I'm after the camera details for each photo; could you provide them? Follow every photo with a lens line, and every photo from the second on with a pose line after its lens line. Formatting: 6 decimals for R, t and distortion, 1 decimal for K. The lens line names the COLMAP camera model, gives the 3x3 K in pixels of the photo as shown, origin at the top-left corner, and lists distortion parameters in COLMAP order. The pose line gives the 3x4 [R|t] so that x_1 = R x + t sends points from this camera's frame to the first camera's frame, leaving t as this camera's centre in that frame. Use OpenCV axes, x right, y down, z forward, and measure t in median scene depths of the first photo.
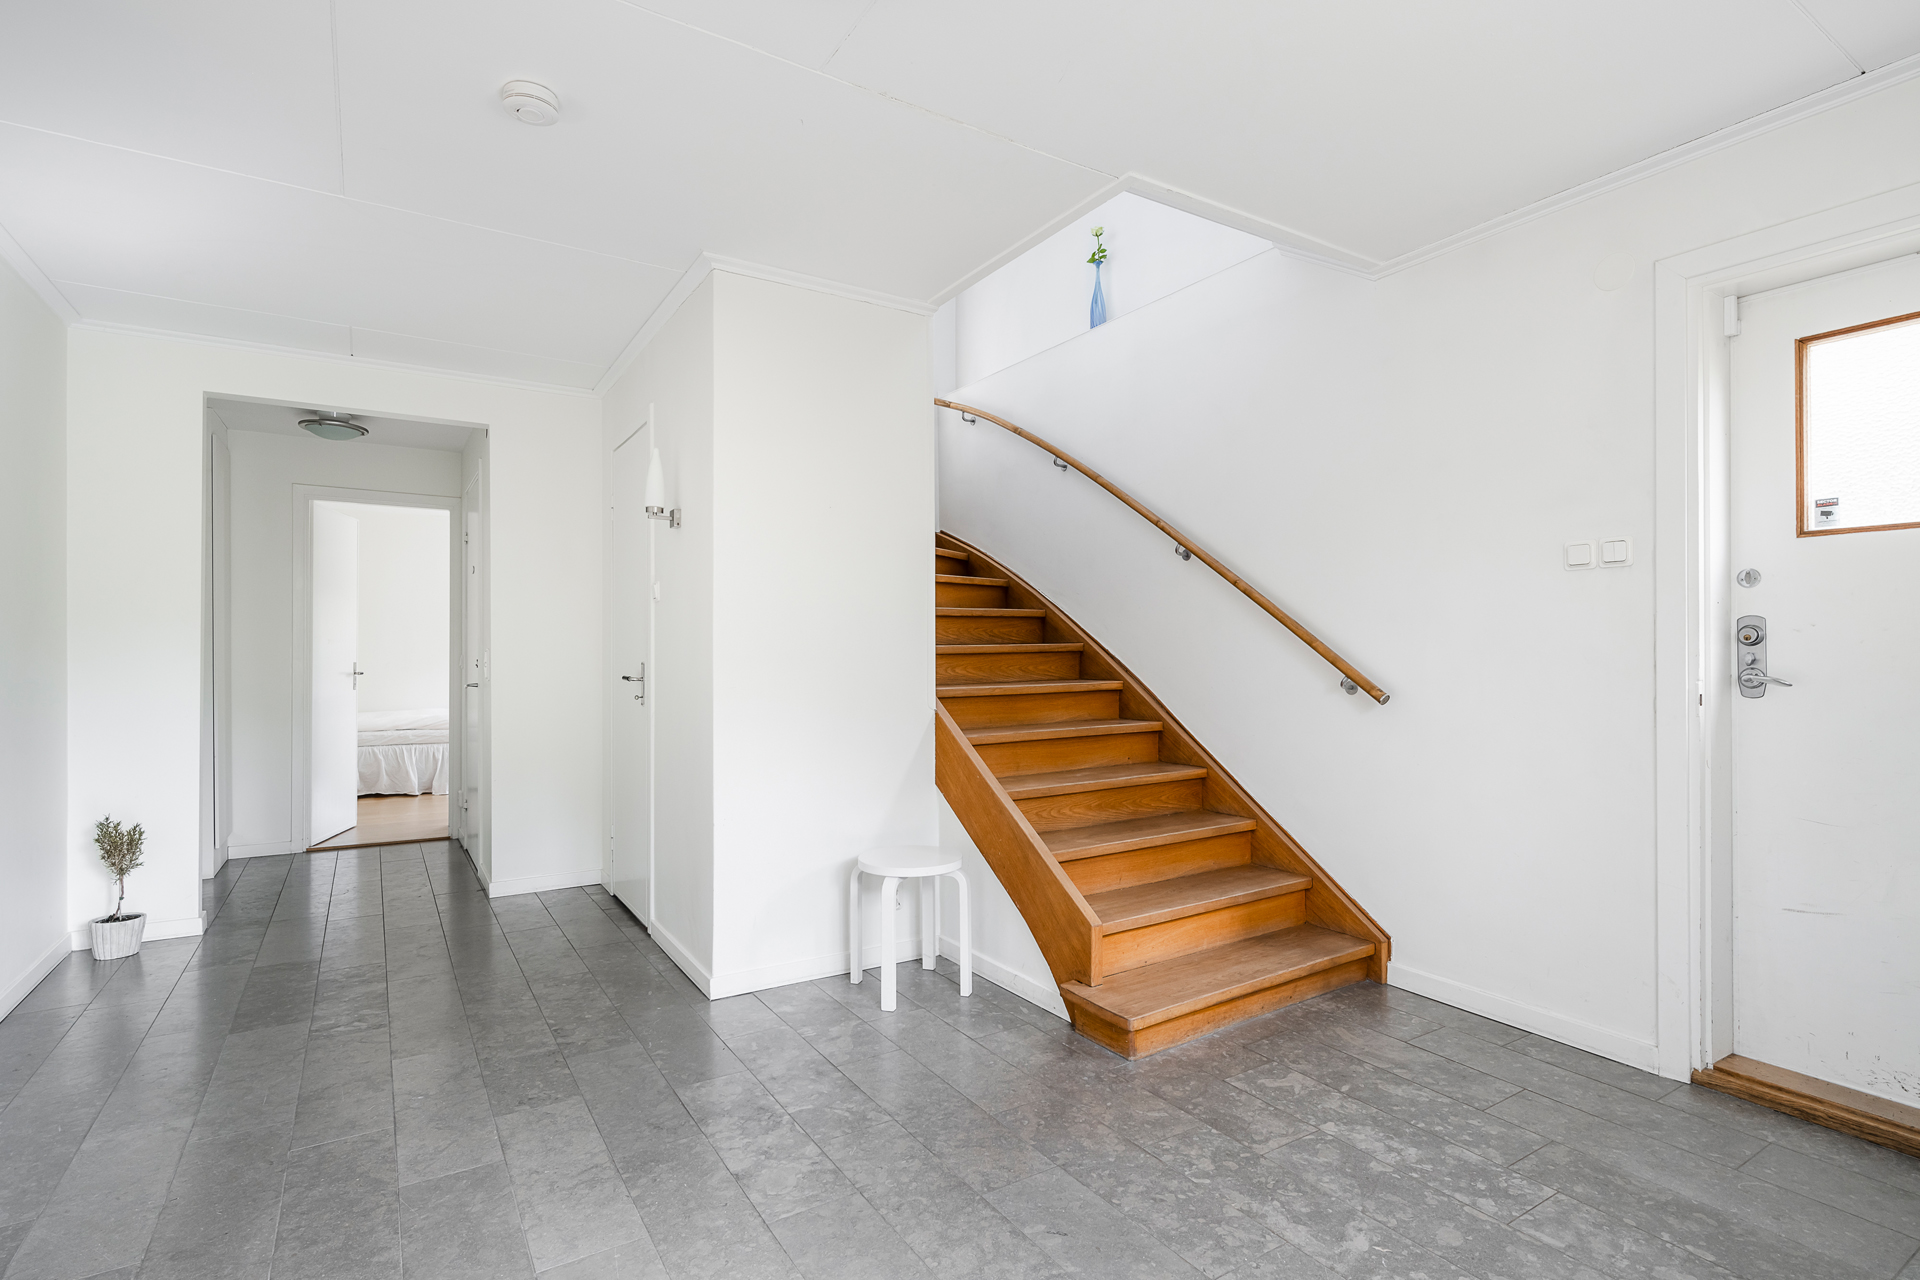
lens RADIAL K [[925.4, 0, 957.7], [0, 925.4, 651.9], [0, 0, 1]] dist [-0.000106, -0.001218]
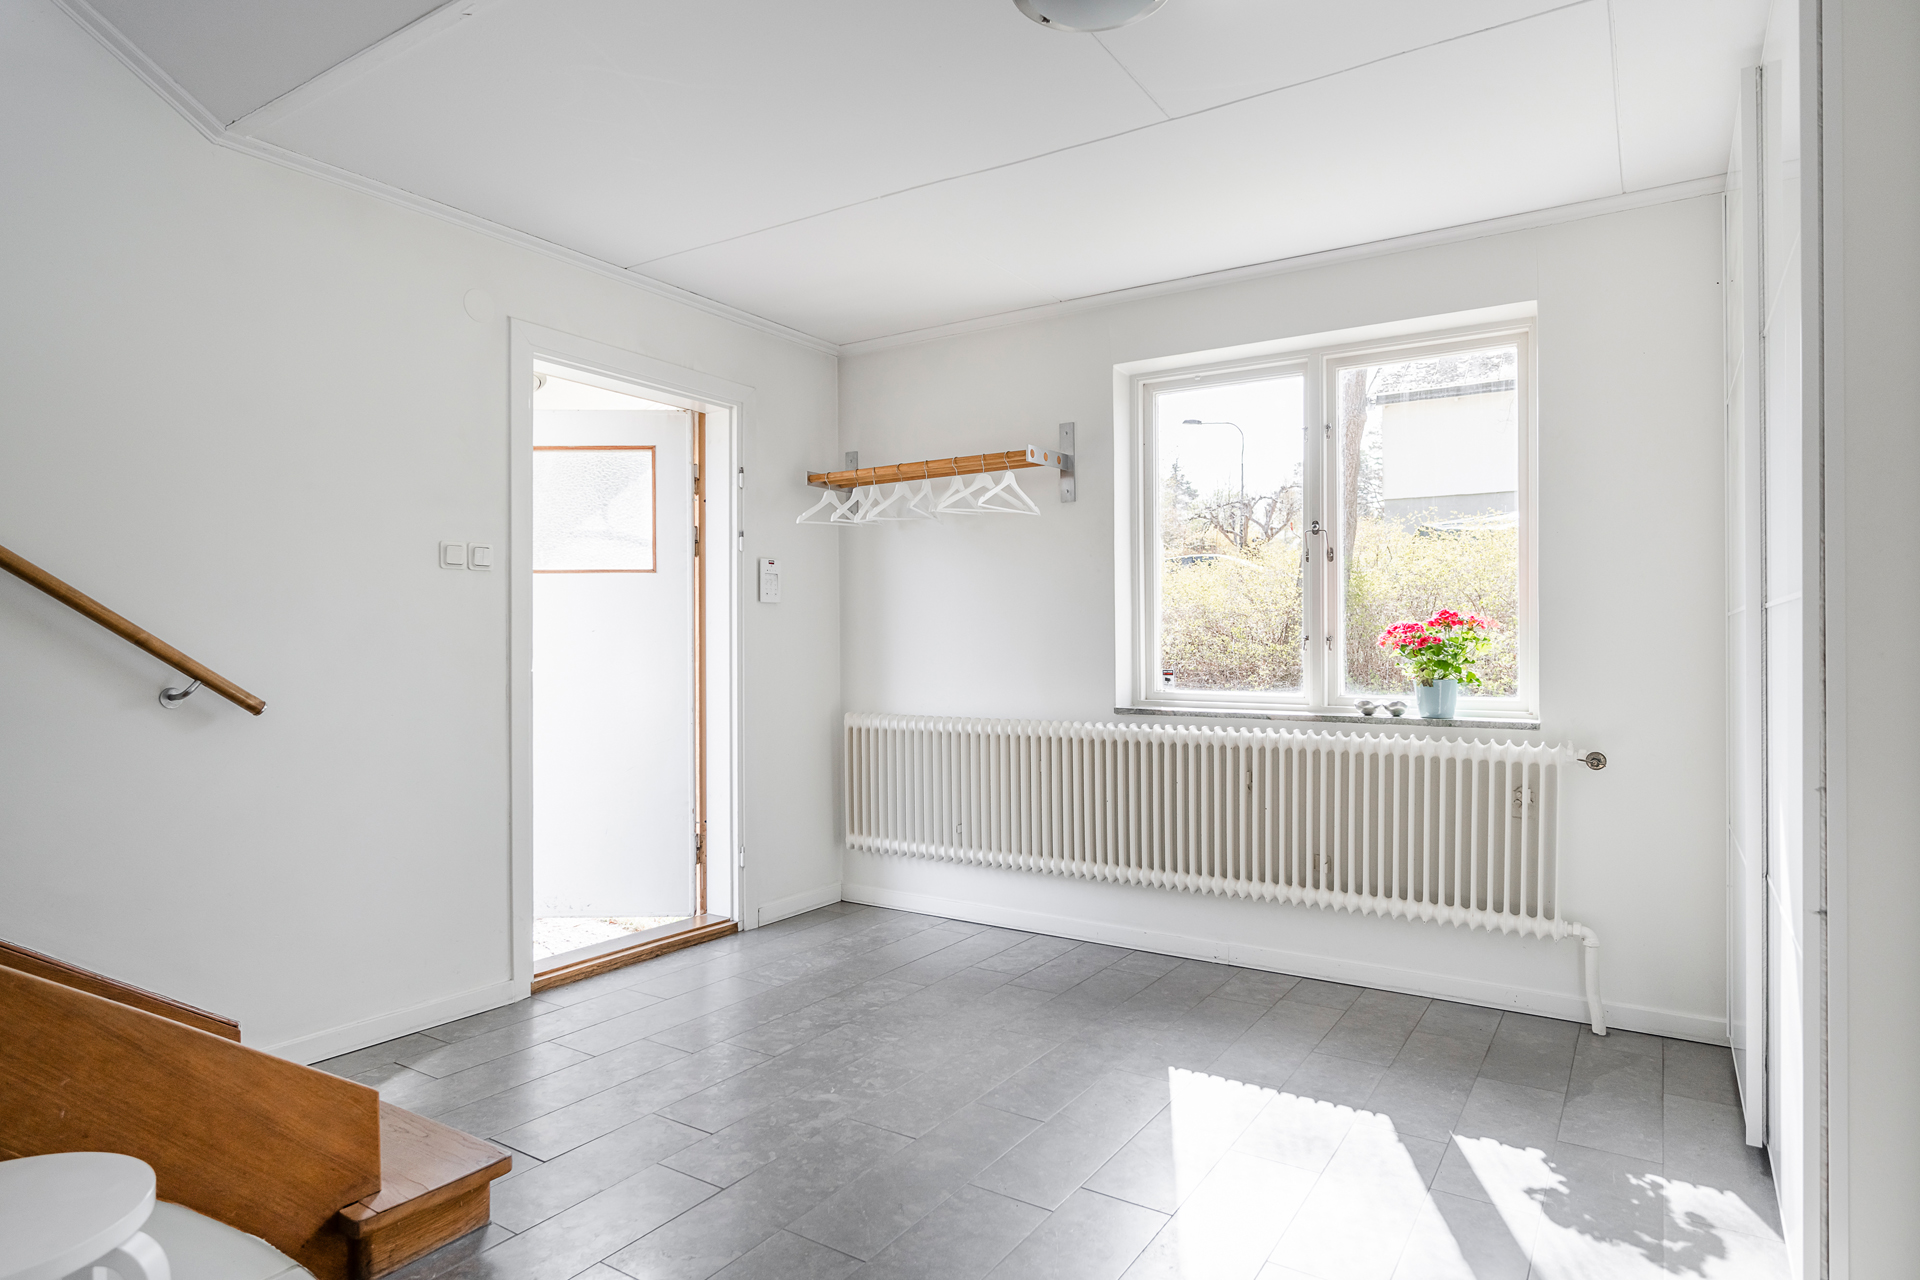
lens RADIAL K [[1087.6, 0, 955.8], [0, 1087.6, 639.3], [0, 0, 1]] dist [-0.001538, 0.001191]
pose [[-0.415464, 0.009521, 0.909560, -0.738886], [0.006146, 0.999952, -0.007660, 0.005893], [-0.909589, 0.002408, -0.415502, 1.048238]]
